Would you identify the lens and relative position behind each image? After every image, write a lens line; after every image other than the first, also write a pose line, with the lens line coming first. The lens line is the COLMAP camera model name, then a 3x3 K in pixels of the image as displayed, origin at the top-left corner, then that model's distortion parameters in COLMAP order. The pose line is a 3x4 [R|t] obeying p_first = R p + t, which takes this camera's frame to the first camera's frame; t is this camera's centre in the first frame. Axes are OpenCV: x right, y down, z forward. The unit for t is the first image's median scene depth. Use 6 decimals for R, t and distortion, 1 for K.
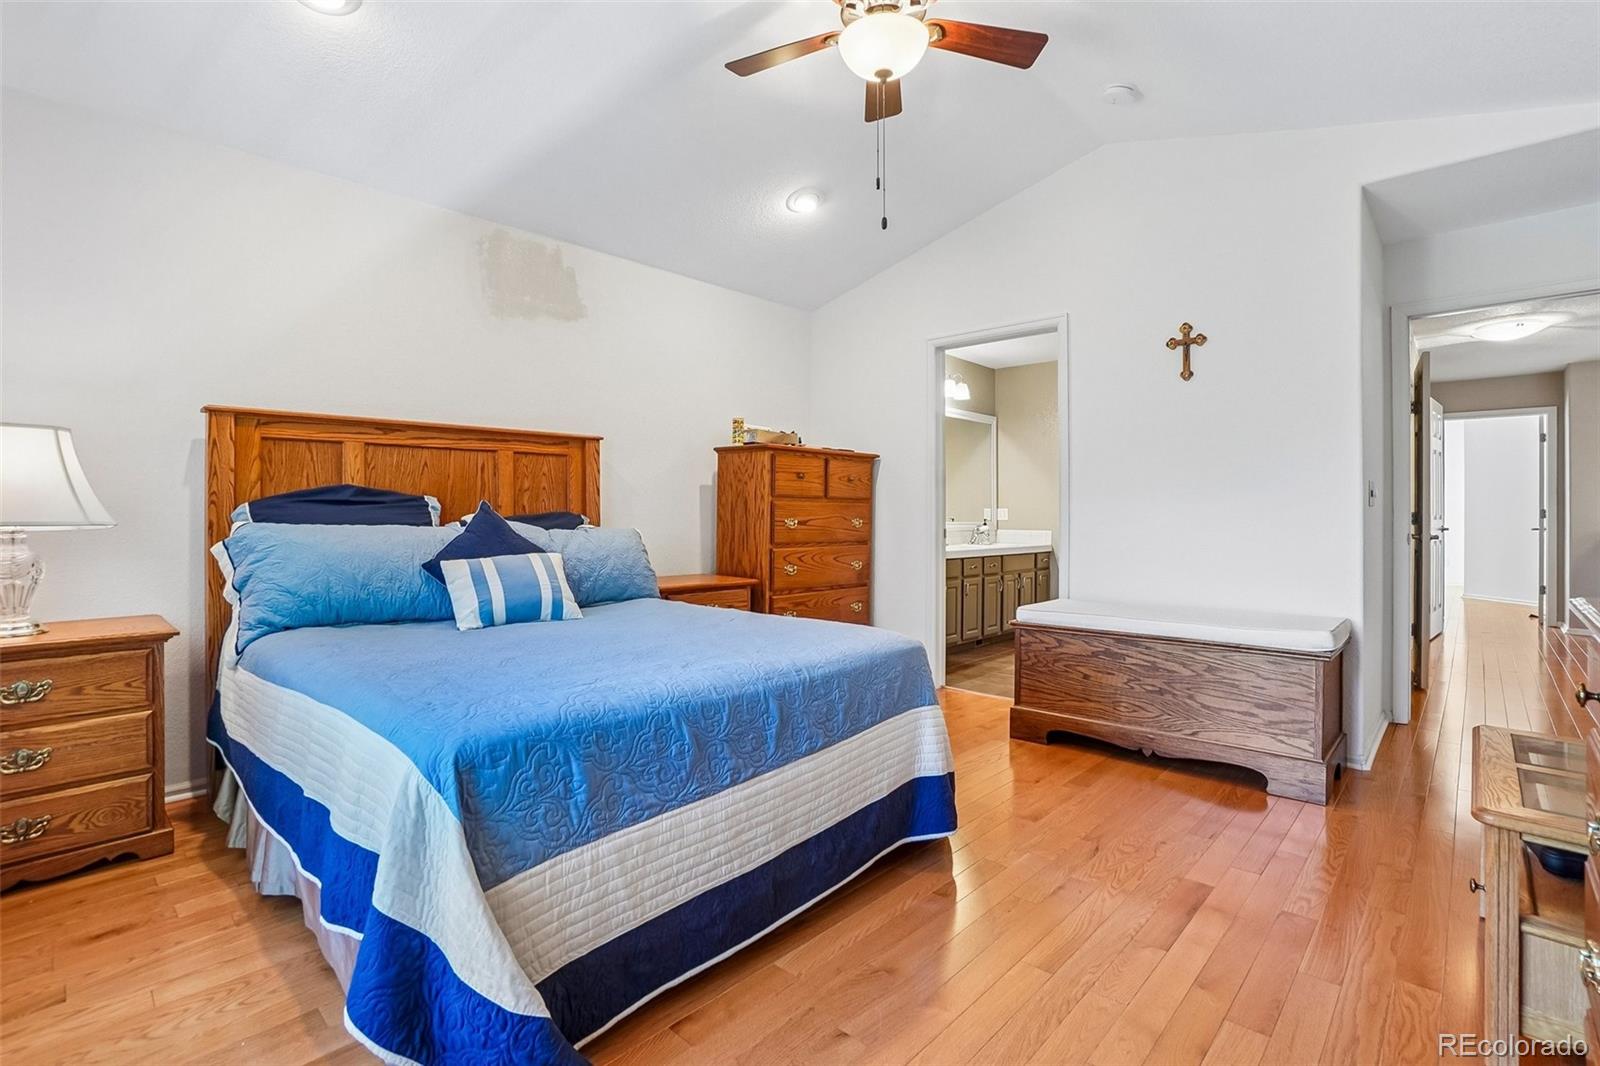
lens RADIAL K [[730.1, 0, 793.0], [0, 730.1, 516.2], [0, 0, 1]] dist [-0.029567, -0.000034]
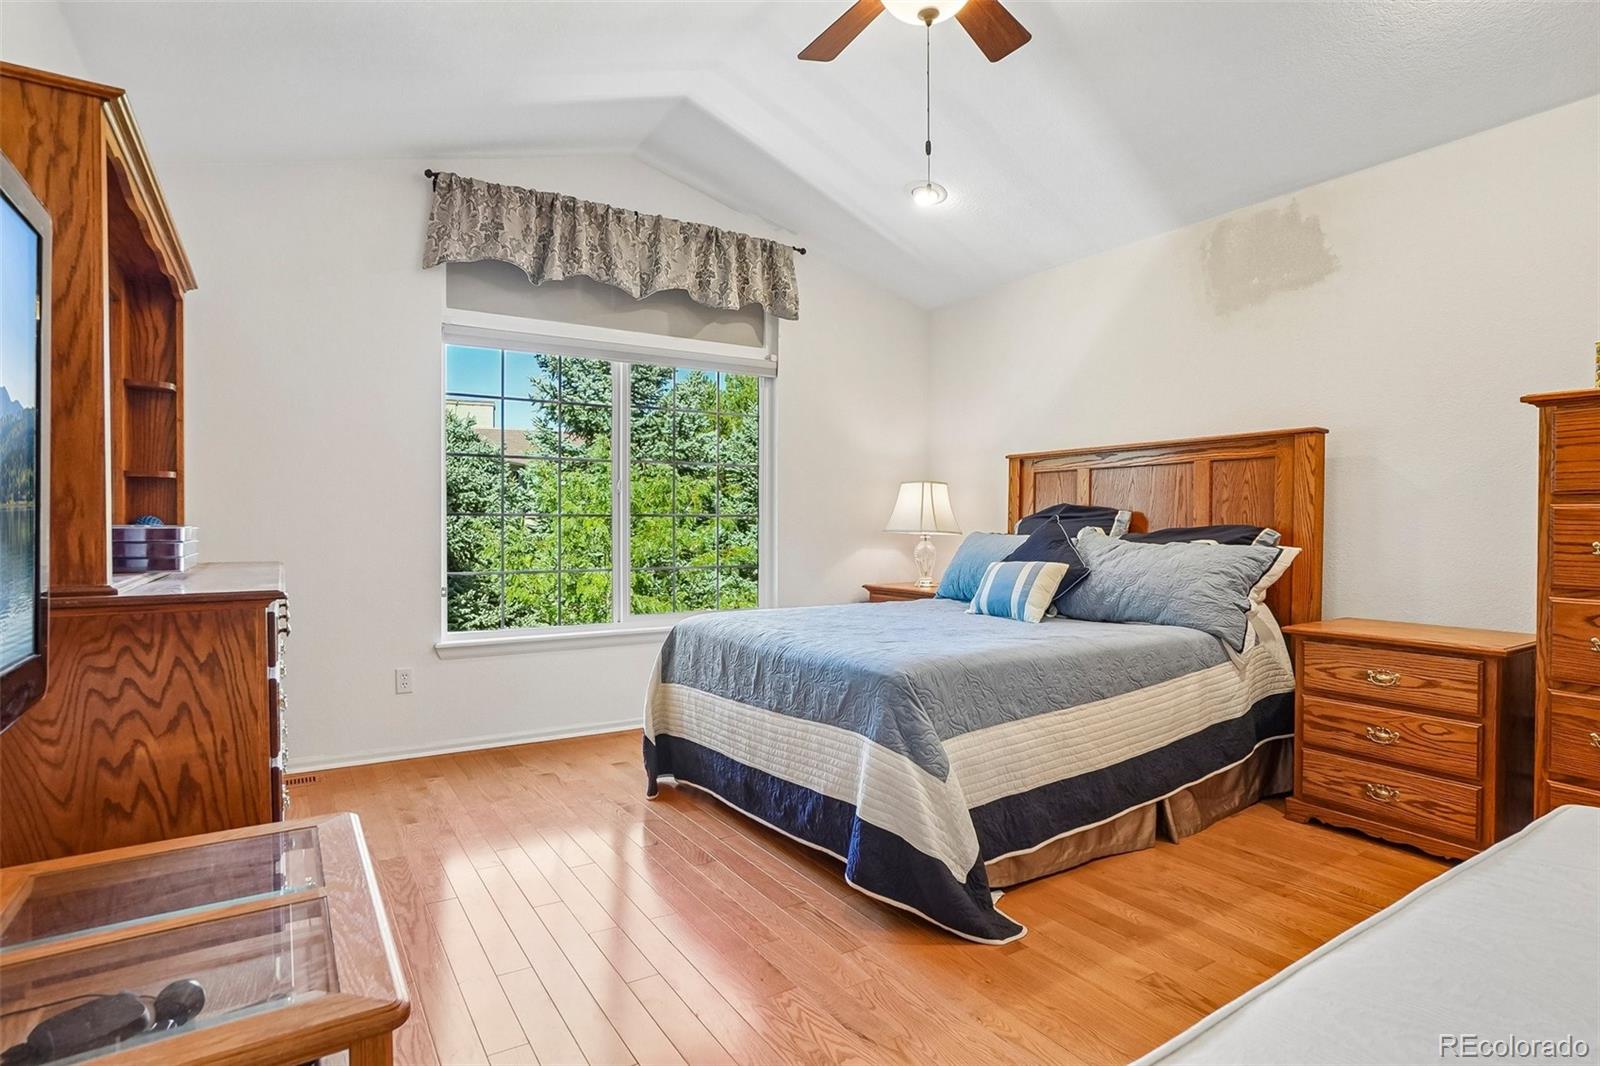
lens RADIAL K [[833.8, 0, 791.4], [0, 833.8, 526.9], [0, 0, 1]] dist [-0.022773, 0.003600]
pose [[-0.233827, 0.005488, -0.972263, 1.026696], [-0.006294, 0.999955, 0.007158, -0.010769], [0.972258, 0.007793, -0.233782, 0.964823]]
